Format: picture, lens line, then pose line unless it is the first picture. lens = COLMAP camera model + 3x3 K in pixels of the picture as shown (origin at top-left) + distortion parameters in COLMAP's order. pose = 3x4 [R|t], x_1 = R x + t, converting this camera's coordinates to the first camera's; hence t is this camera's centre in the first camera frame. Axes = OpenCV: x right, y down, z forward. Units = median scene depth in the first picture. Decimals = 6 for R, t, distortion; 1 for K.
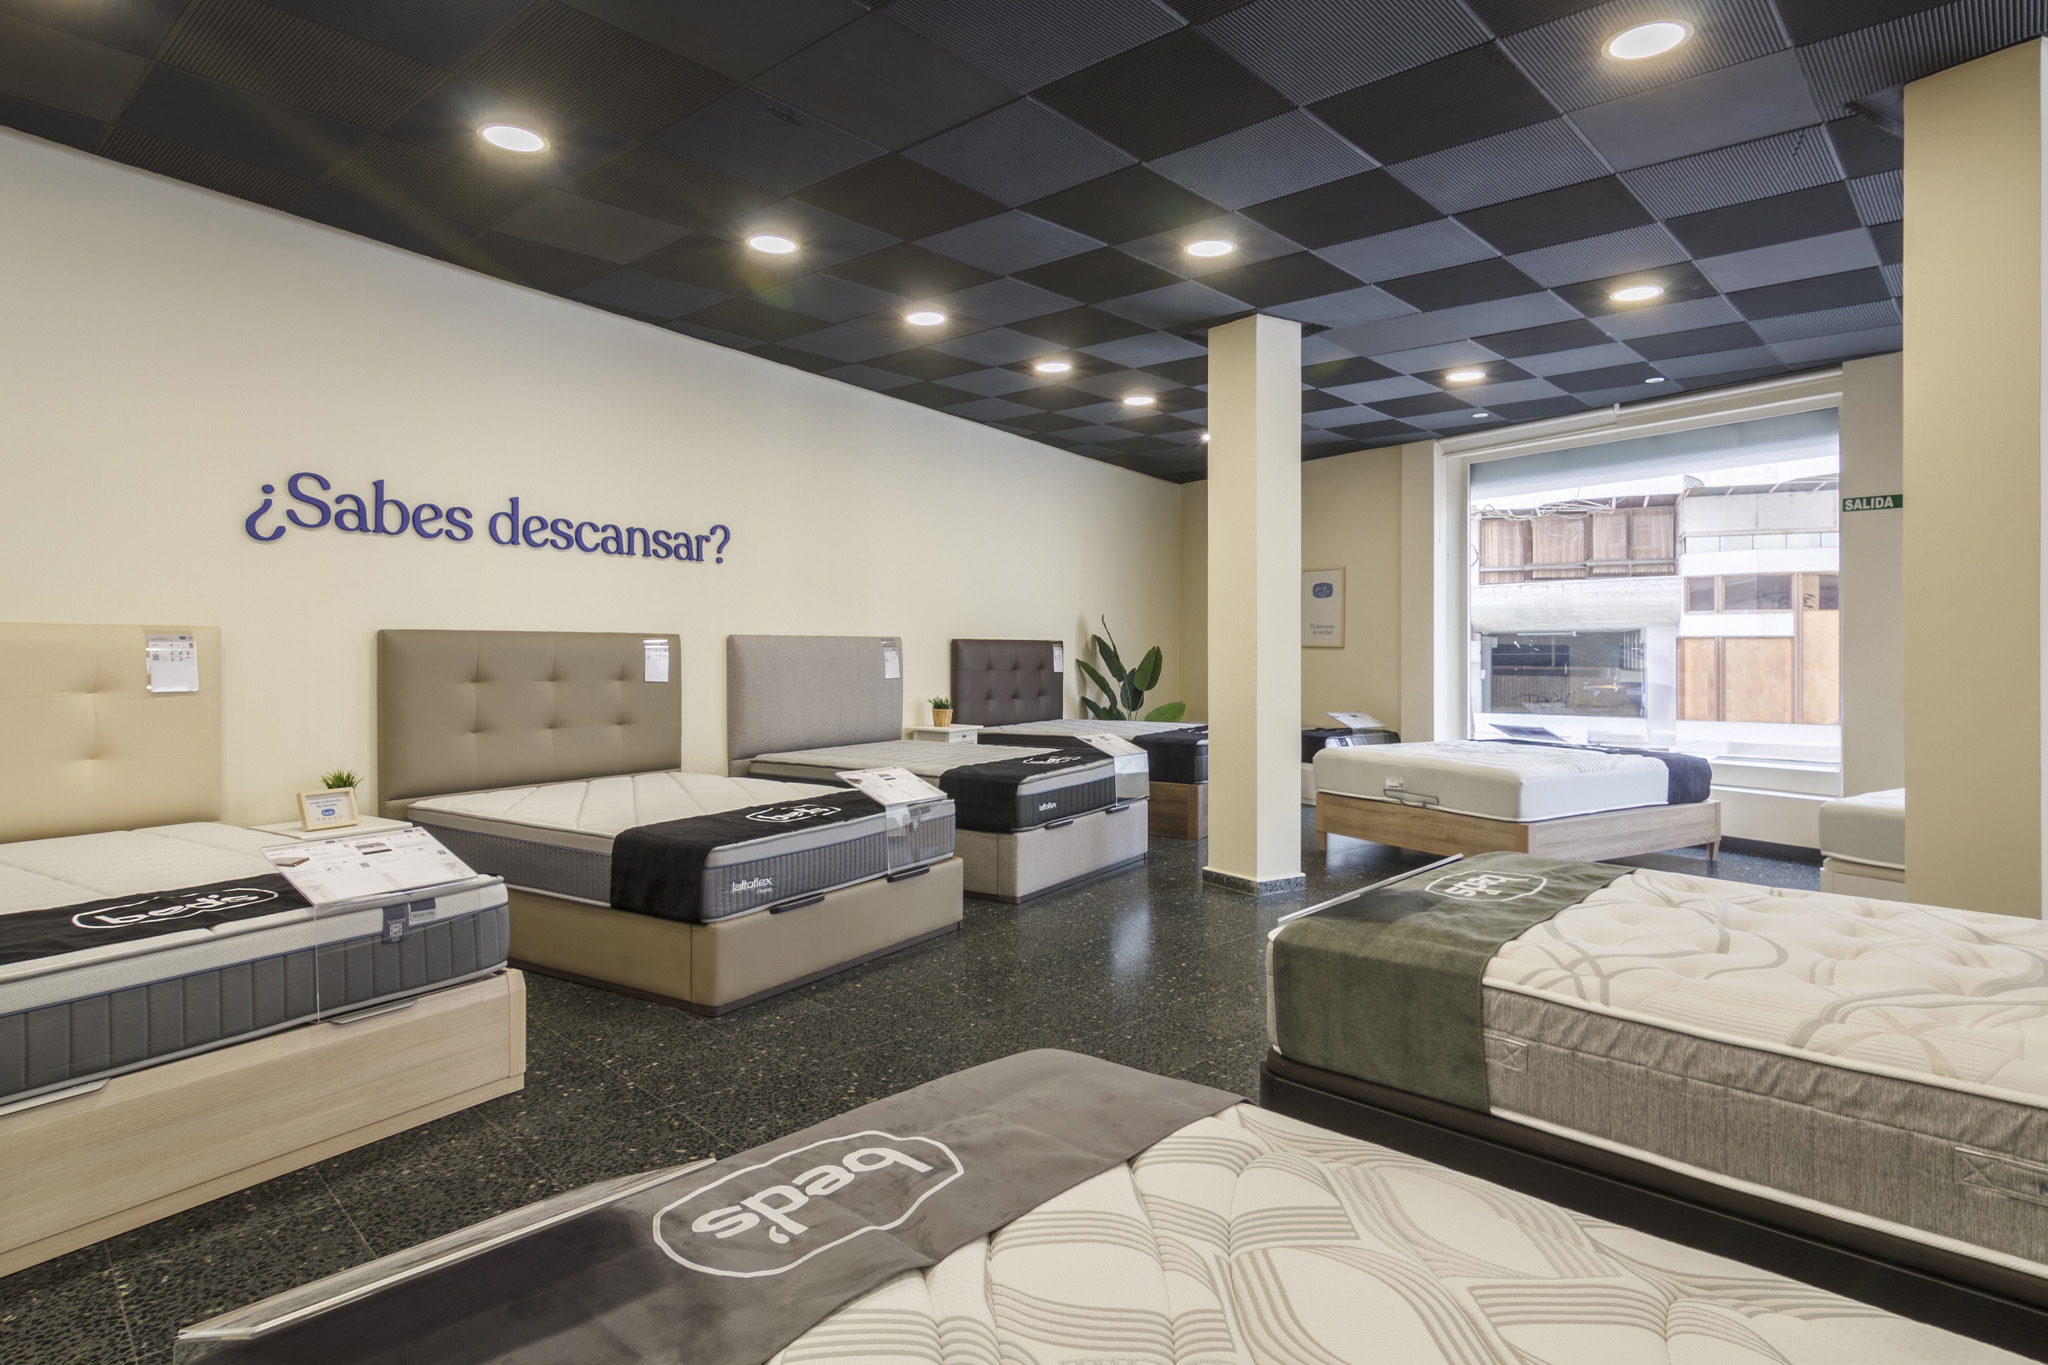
lens RADIAL K [[1059.0, 0, 1023.4], [0, 1059.0, 655.9], [0, 0, 1]] dist [0.002559, 0.000401]
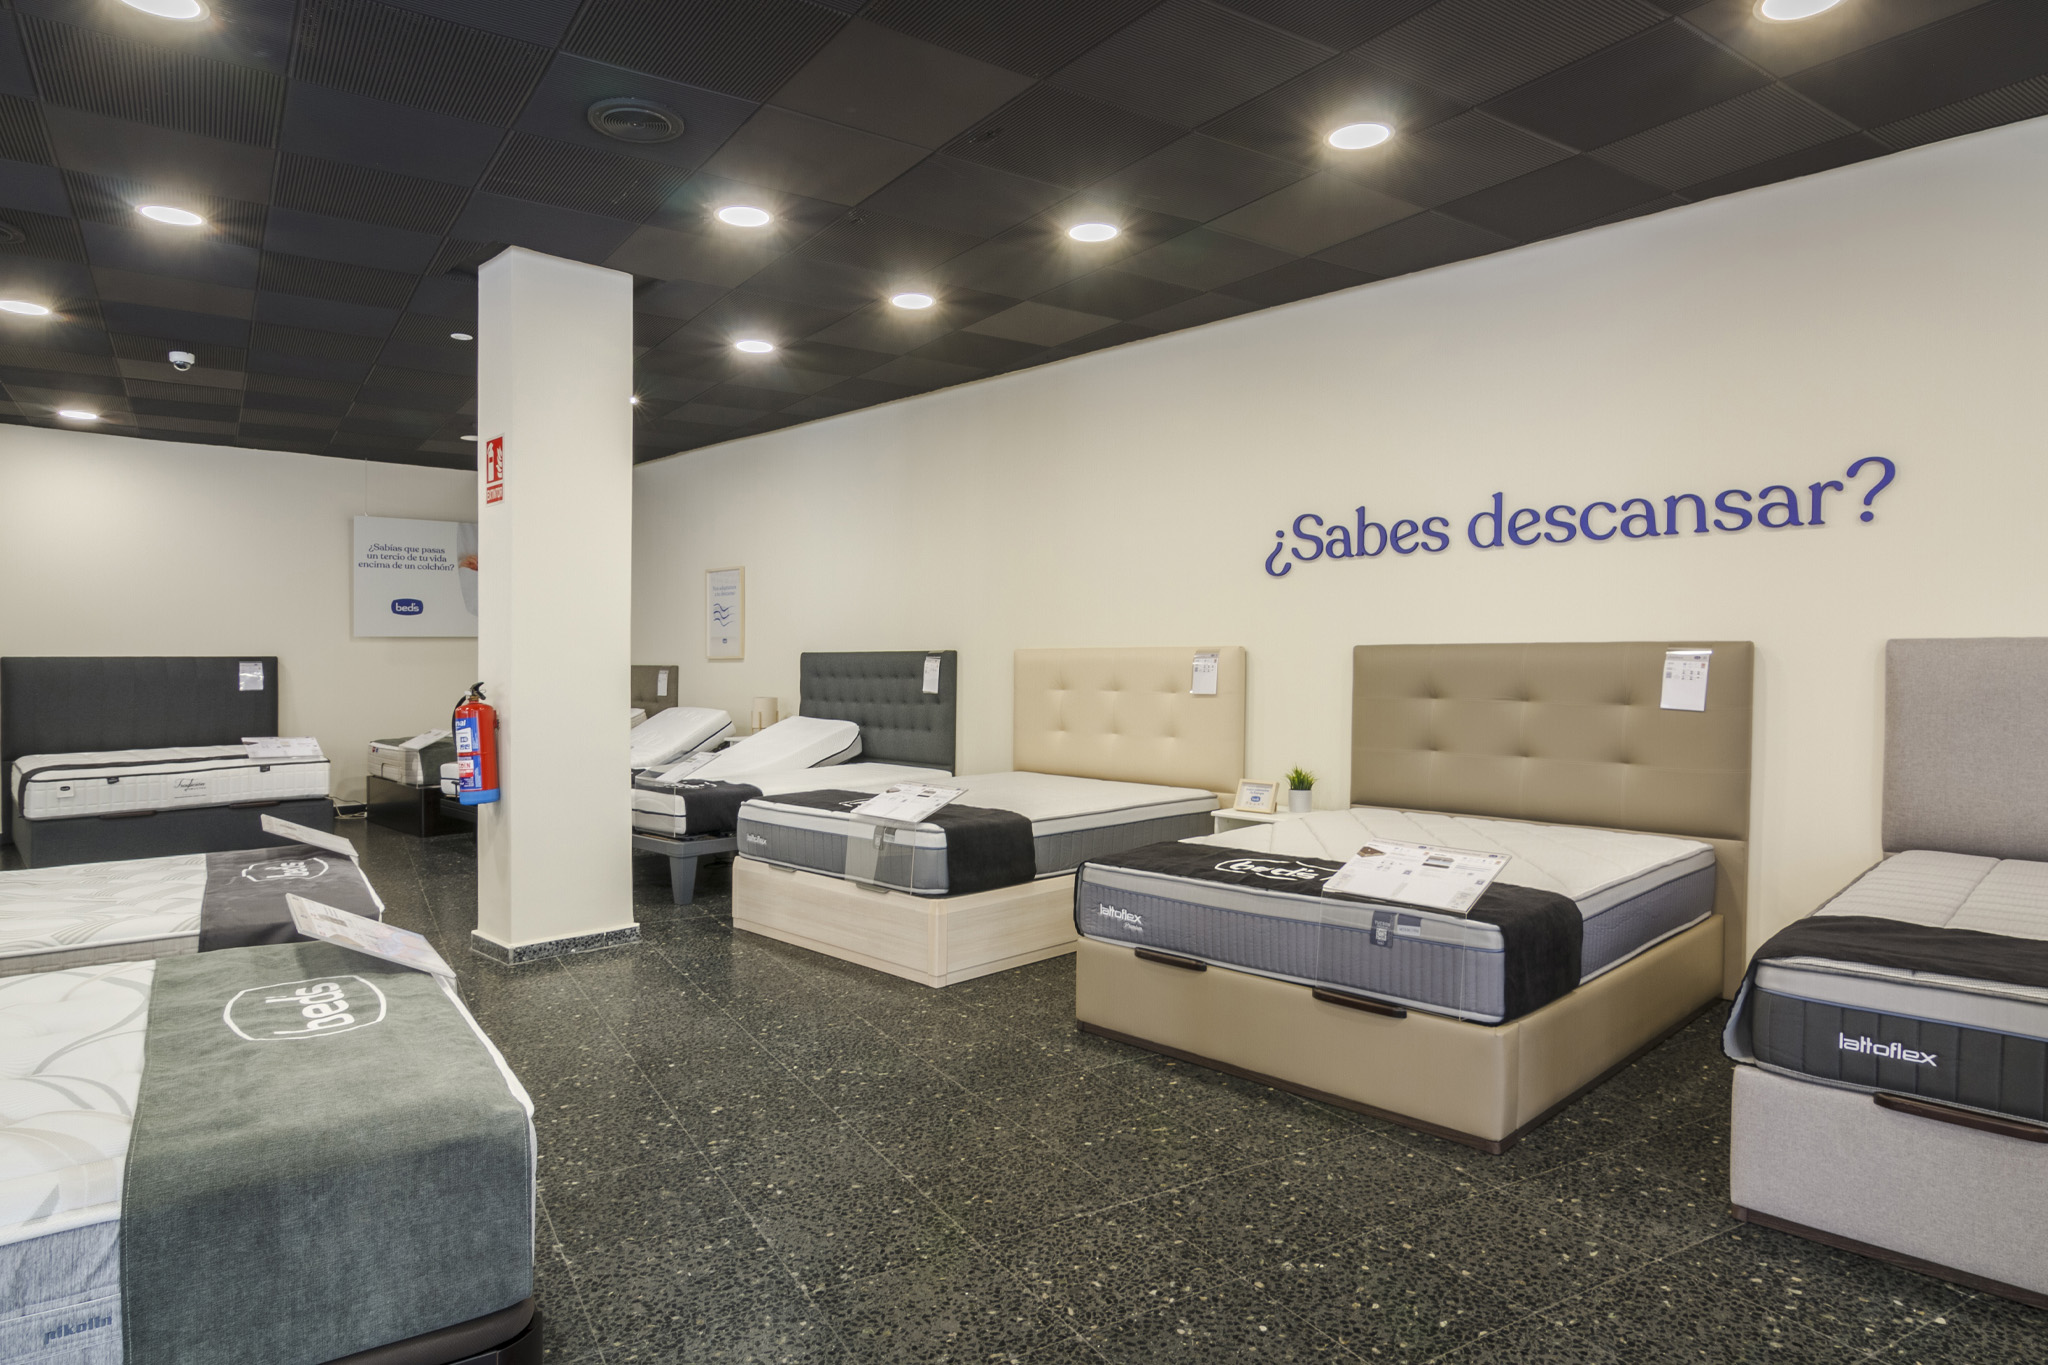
lens RADIAL K [[1043.9, 0, 940.0], [0, 1043.9, 680.5], [0, 0, 1]] dist [-0.001669, -0.000261]
pose [[-0.175937, 0.016477, -0.984264, 0.499653], [-0.005393, 0.999829, 0.017701, -0.005387], [0.984387, 0.008422, -0.175818, 0.739316]]
